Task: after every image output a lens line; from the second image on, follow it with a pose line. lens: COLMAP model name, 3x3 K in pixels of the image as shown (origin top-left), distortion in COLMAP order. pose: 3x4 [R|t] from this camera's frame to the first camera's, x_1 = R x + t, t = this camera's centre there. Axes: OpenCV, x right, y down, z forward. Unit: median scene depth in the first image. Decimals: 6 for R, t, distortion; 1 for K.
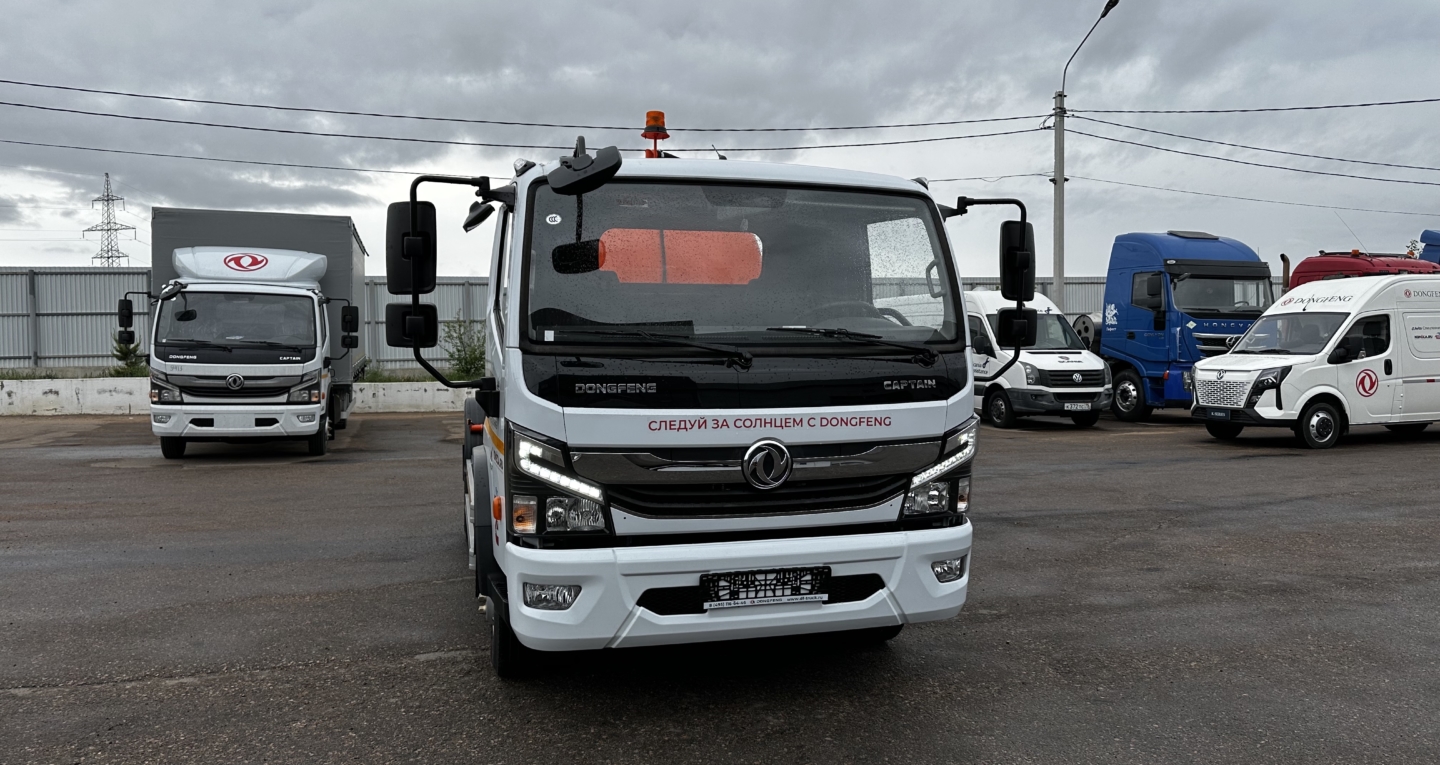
lens RADIAL K [[978.0, 0, 725.2], [0, 978.0, 379.3], [0, 0, 1]] dist [0.087788, -0.079909]
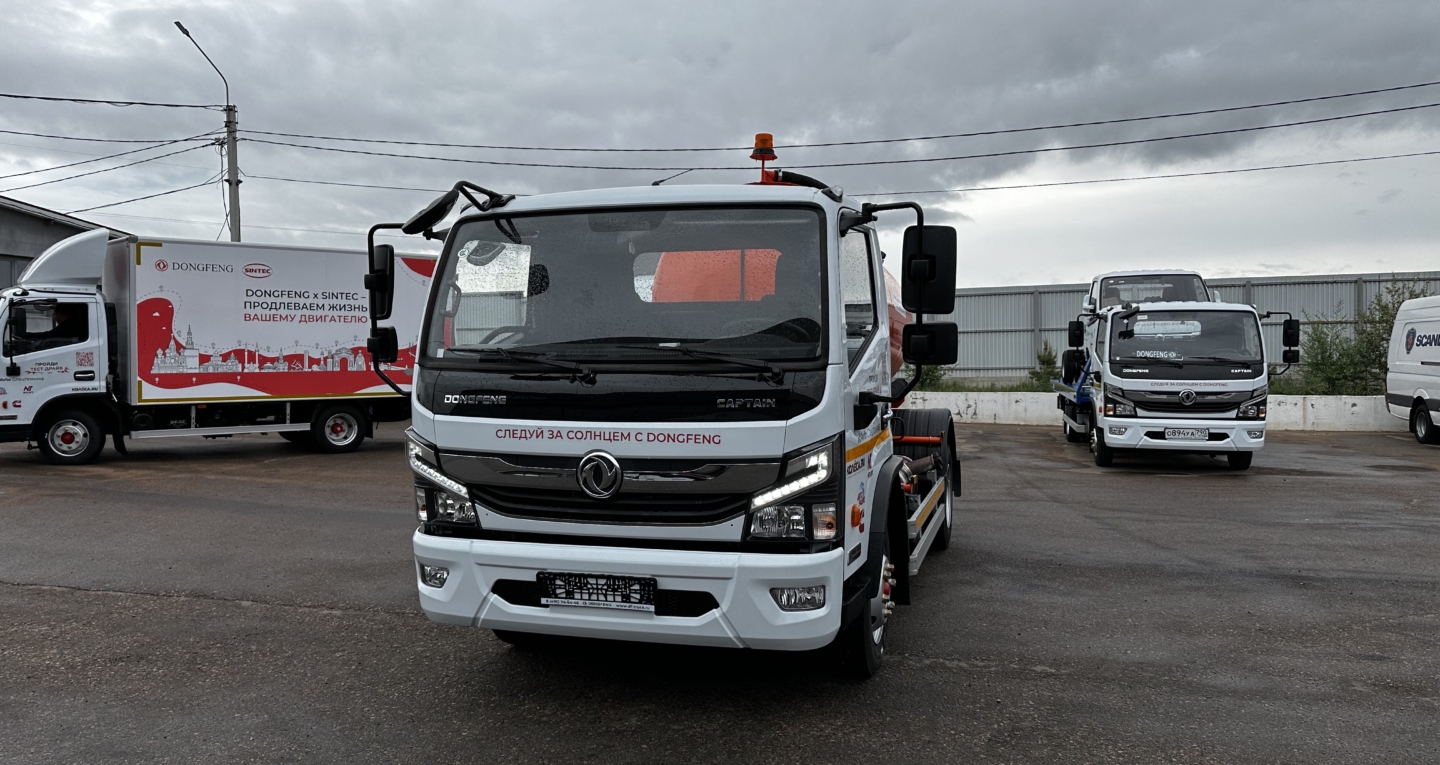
lens RADIAL K [[978.0, 0, 735.6], [0, 978.0, 385.1], [0, 0, 1]] dist [0.087788, -0.079909]
pose [[0.858998, 0.015709, -0.511737, 0.704986], [-0.018332, 0.999832, -0.000080, -0.012602], [0.511650, 0.009450, 0.859142, 0.164196]]
